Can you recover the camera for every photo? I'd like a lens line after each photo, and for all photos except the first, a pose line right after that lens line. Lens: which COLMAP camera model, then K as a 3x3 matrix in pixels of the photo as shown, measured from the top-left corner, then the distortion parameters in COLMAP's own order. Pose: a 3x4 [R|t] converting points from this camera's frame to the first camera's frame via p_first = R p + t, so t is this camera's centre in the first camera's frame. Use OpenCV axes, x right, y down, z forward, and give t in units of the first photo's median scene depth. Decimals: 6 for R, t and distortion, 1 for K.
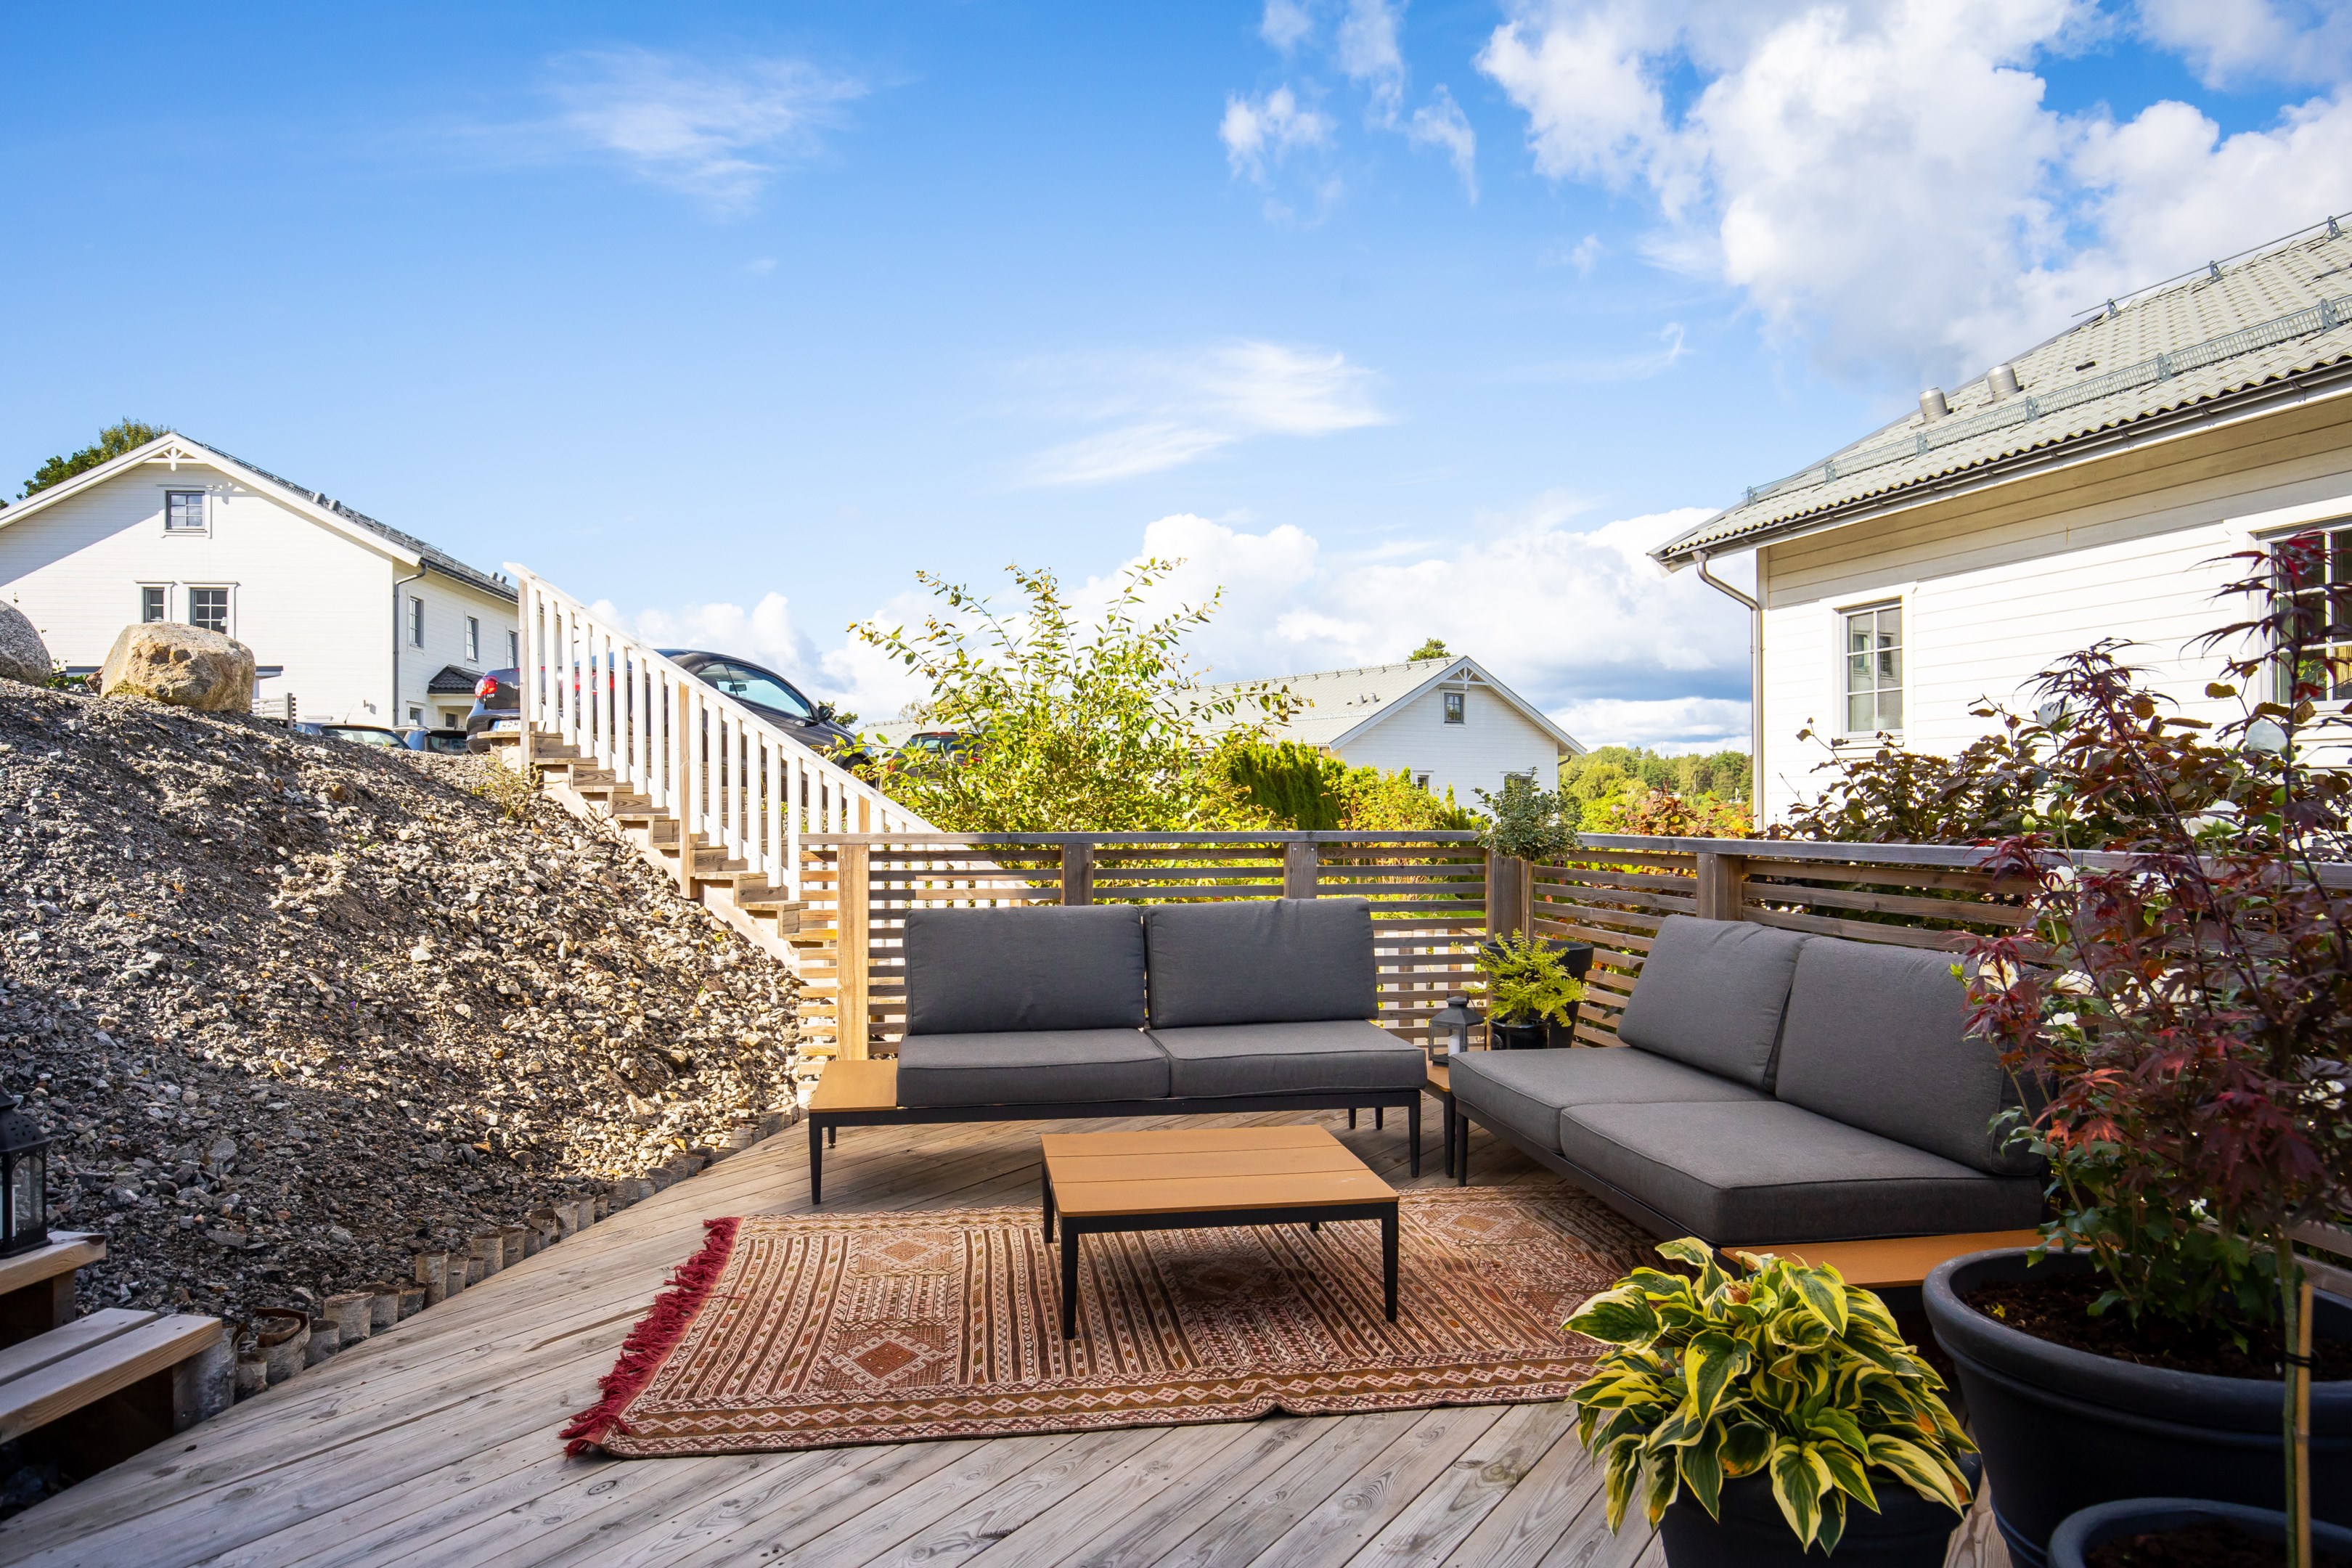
lens RADIAL K [[1509.8, 0, 1176.0], [0, 1509.8, 784.0], [0, 0, 1]] dist [-0.007119, 0.002490]
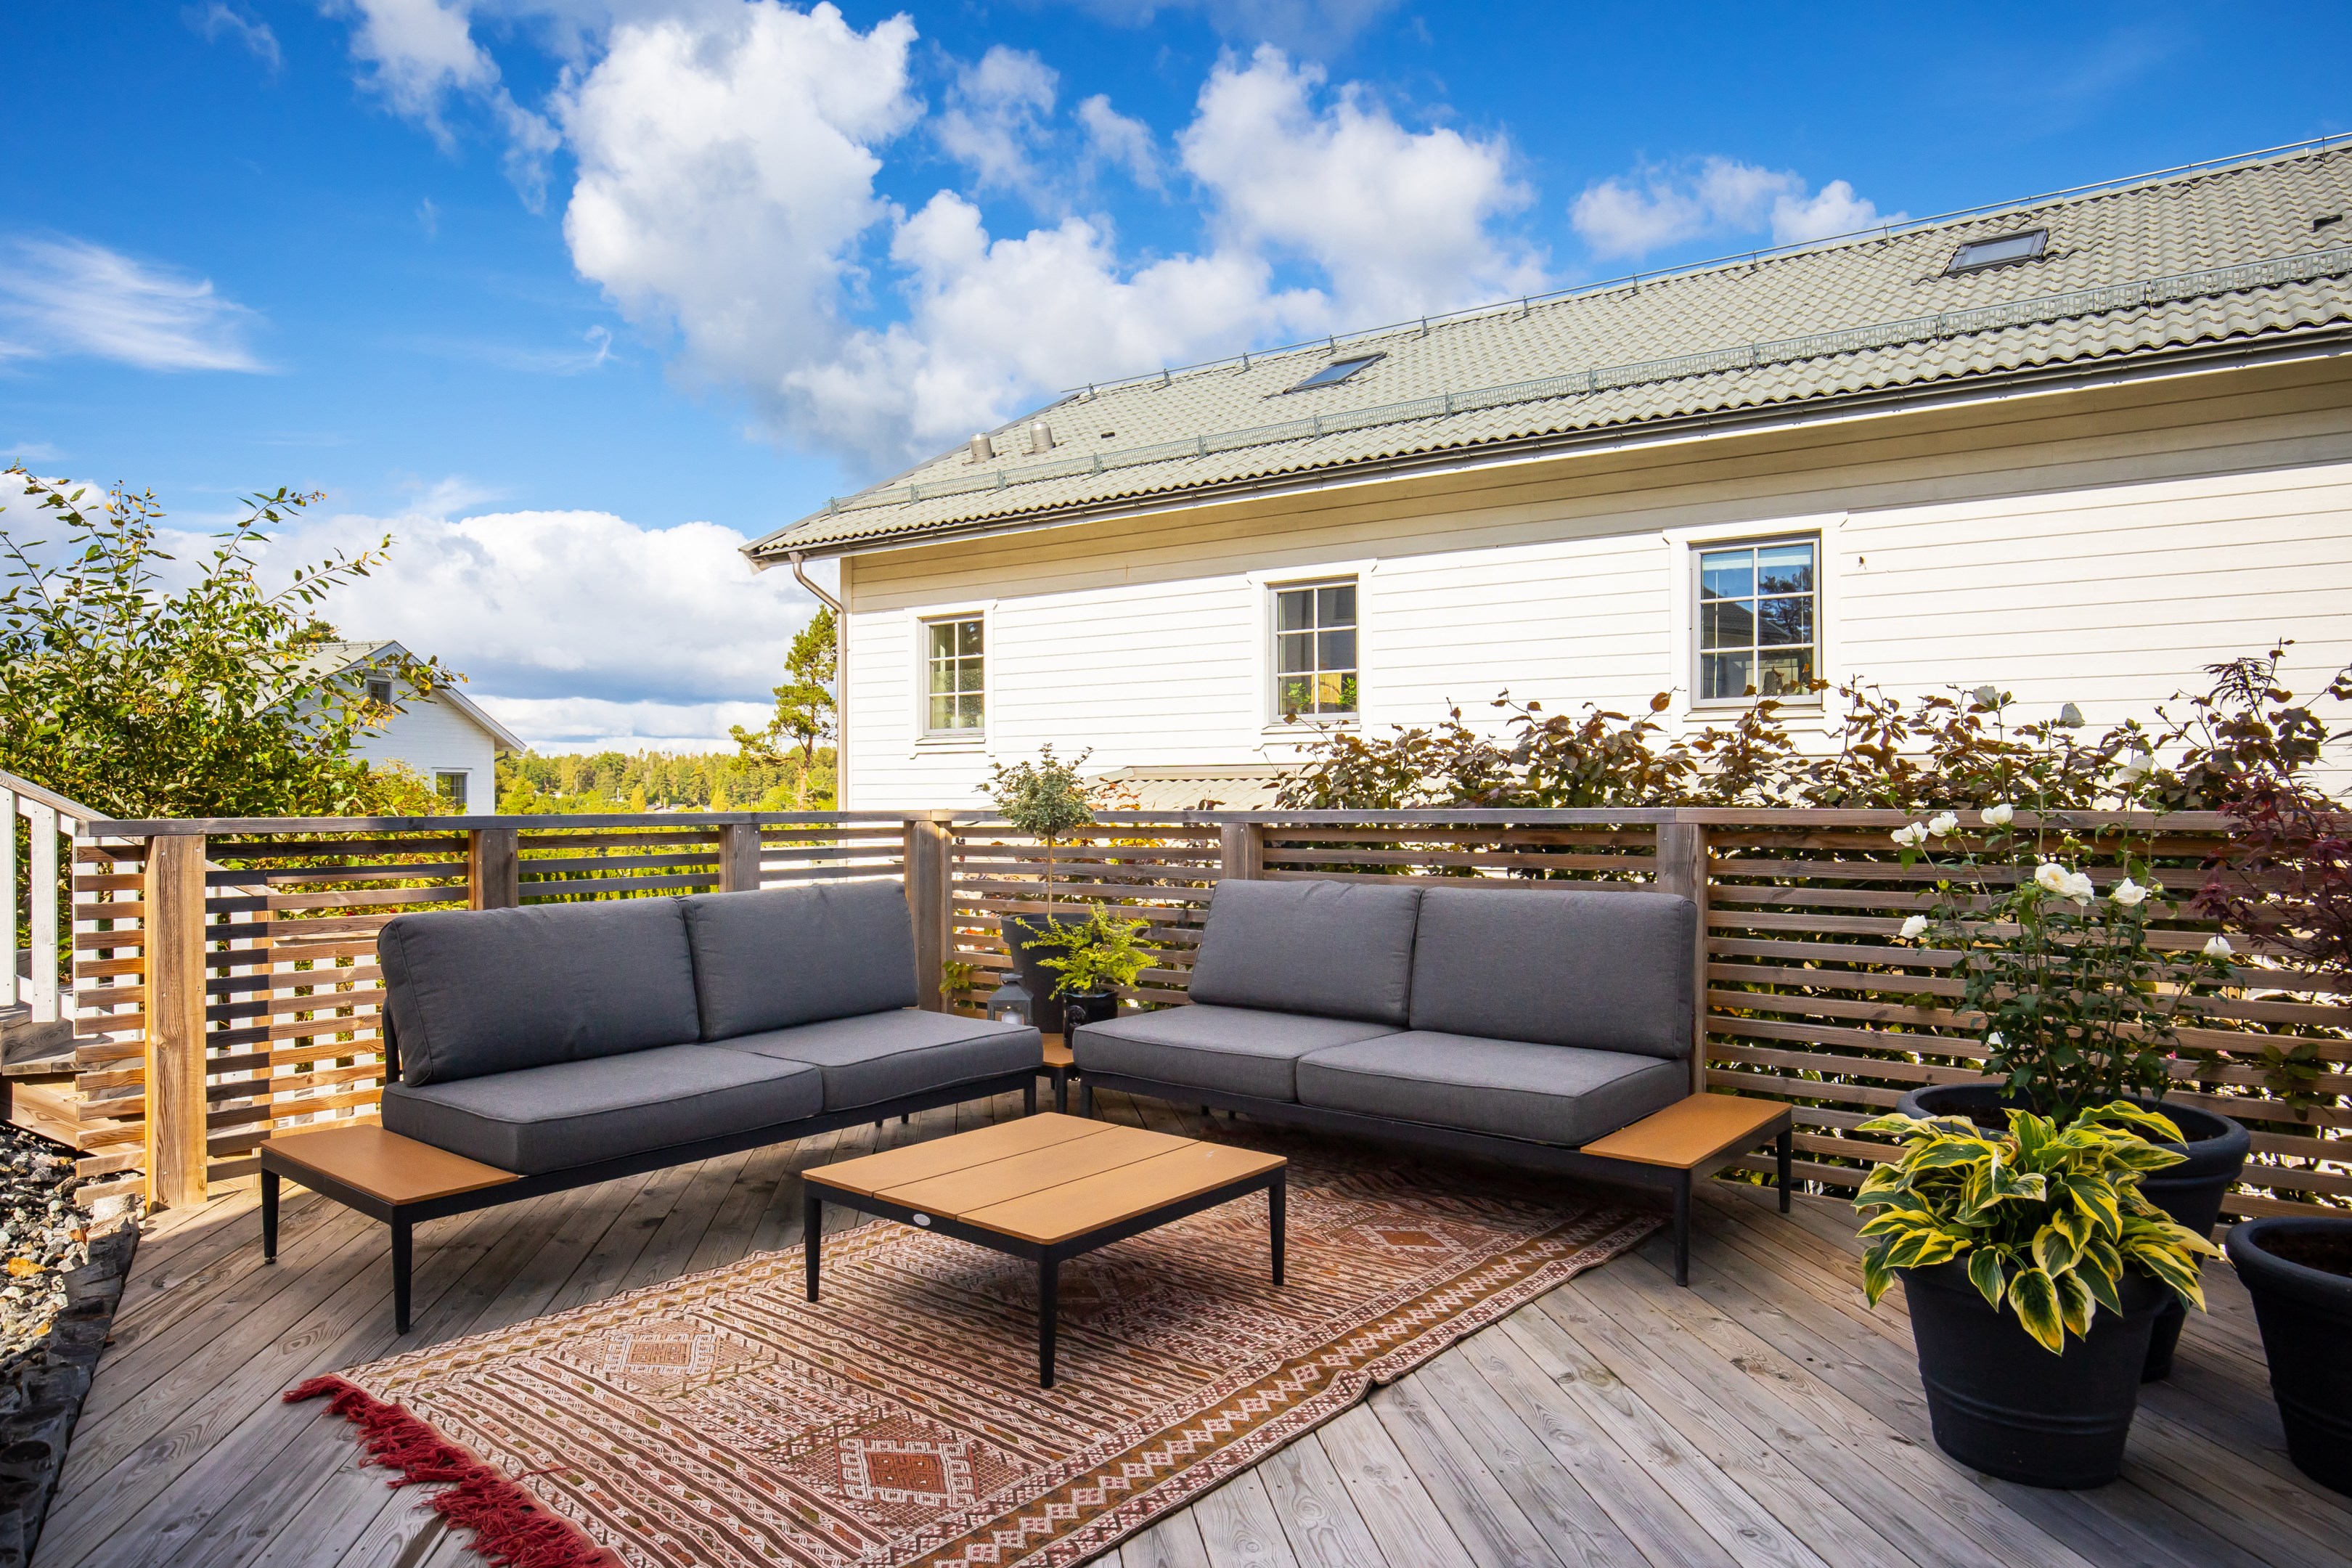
lens RADIAL K [[1453.9, 0, 1176.0], [0, 1453.9, 784.0], [0, 0, 1]] dist [-0.005968, -0.000902]
pose [[0.749226, 0.003742, 0.662304, -0.347226], [-0.003501, 0.999992, -0.001689, 0.017583], [-0.662306, -0.001053, 0.749233, 0.208906]]
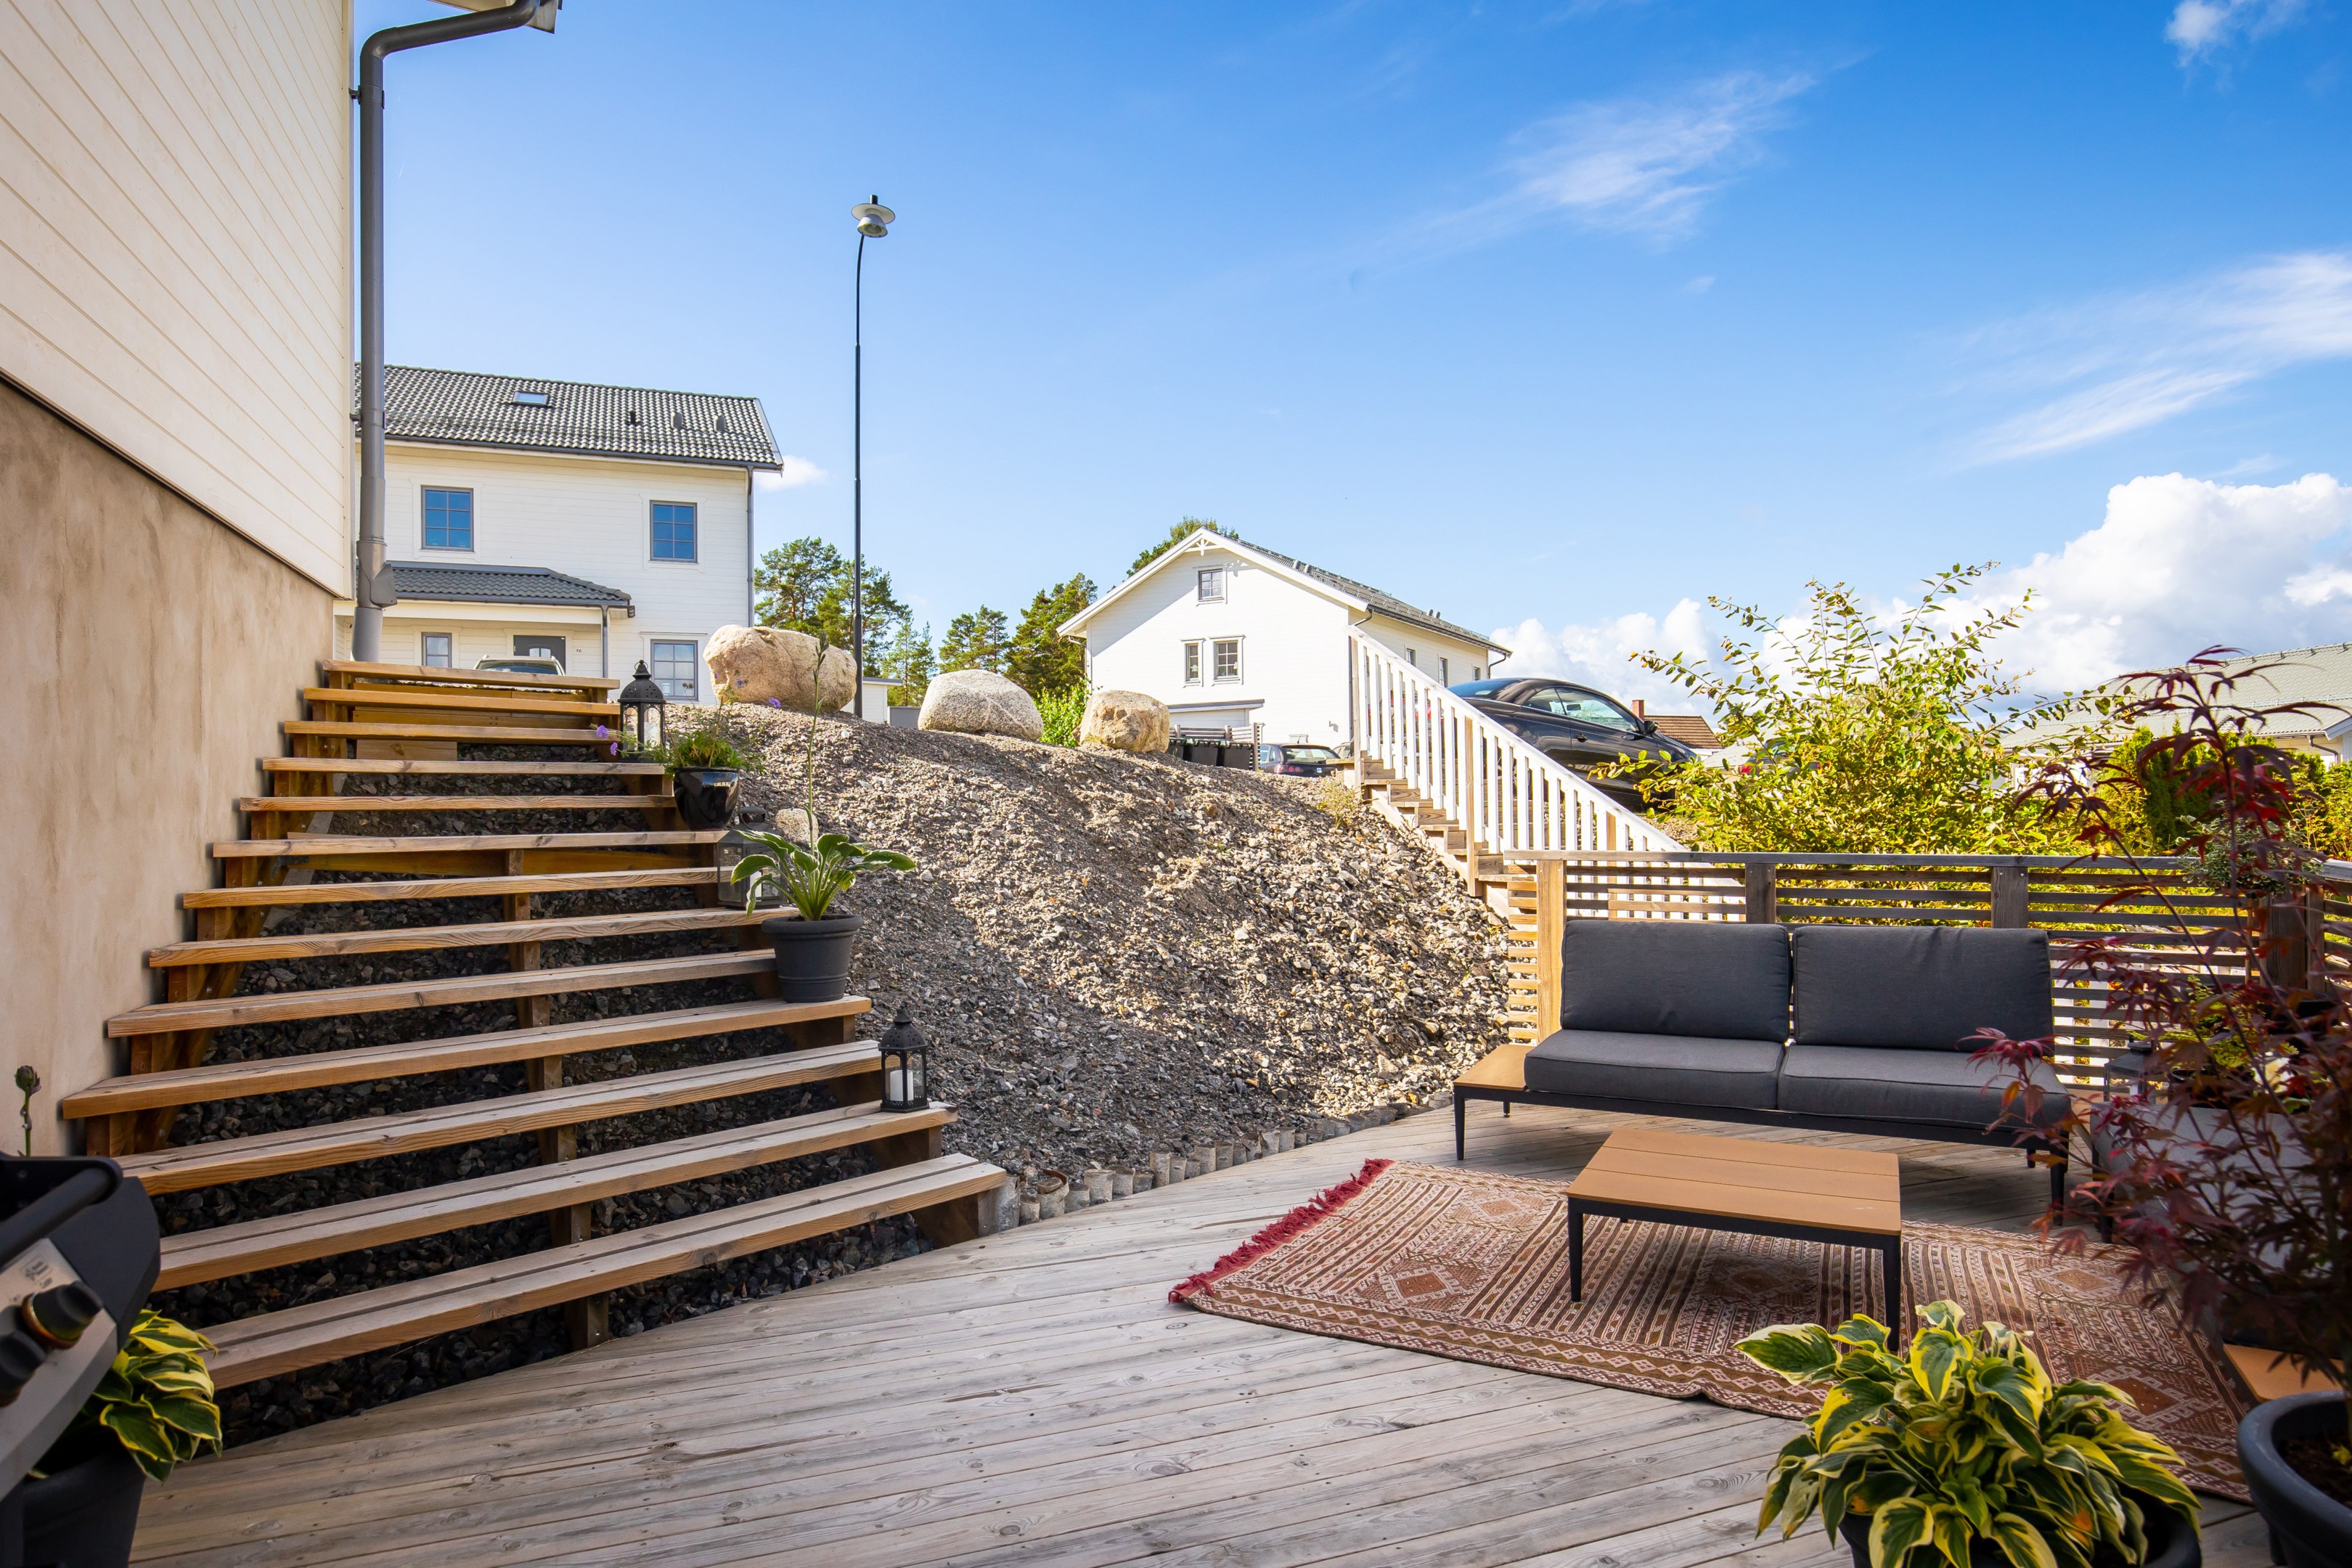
lens RADIAL K [[1363.3, 0, 1176.0], [0, 1363.3, 784.0], [0, 0, 1]] dist [-0.020575, 0.000889]
pose [[0.810874, -0.009788, -0.585138, 0.185248], [0.011419, 0.999934, -0.000902, -0.023418], [0.585109, -0.005951, 0.810933, -0.023224]]
